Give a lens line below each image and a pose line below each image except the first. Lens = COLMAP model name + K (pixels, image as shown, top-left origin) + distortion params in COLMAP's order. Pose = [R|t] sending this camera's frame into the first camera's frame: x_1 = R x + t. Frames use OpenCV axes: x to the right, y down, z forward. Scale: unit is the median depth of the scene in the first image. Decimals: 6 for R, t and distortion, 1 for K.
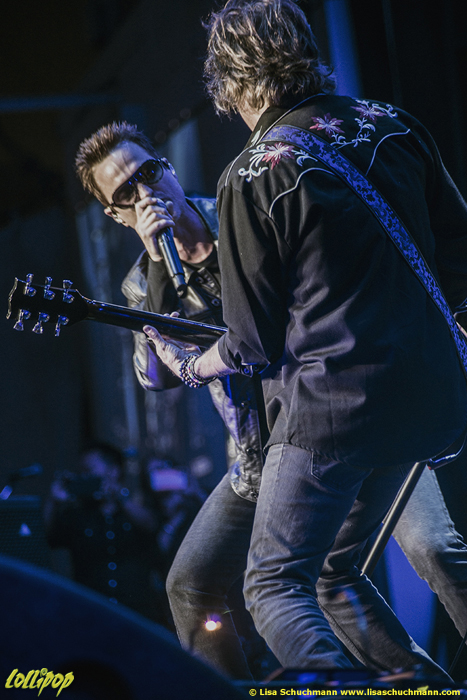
lens RADIAL K [[4042.5, 0, 233.5], [0, 4042.5, 350.0], [0, 0, 1]] dist [-4.073133, 0.486959]
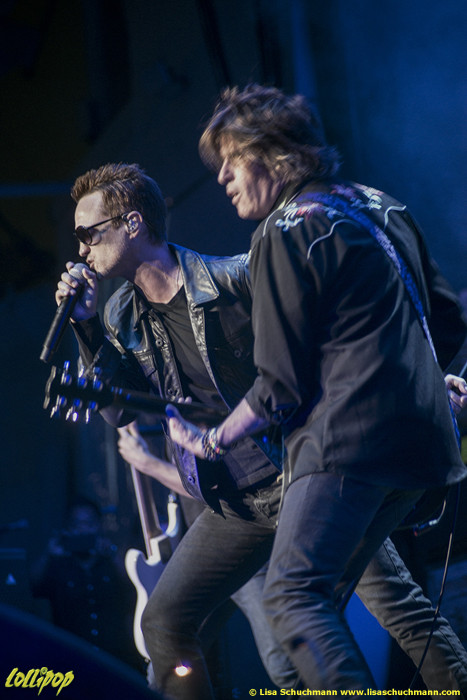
lens RADIAL K [[3988.4, 0, 233.5], [0, 3988.4, 350.0], [0, 0, 1]] dist [0.055478, -213.774245]
pose [[0.999807, -0.004636, -0.019082, 0.011348], [0.004631, 0.999989, -0.000331, -0.009666], [0.019084, 0.000242, 0.999818, -0.117113]]
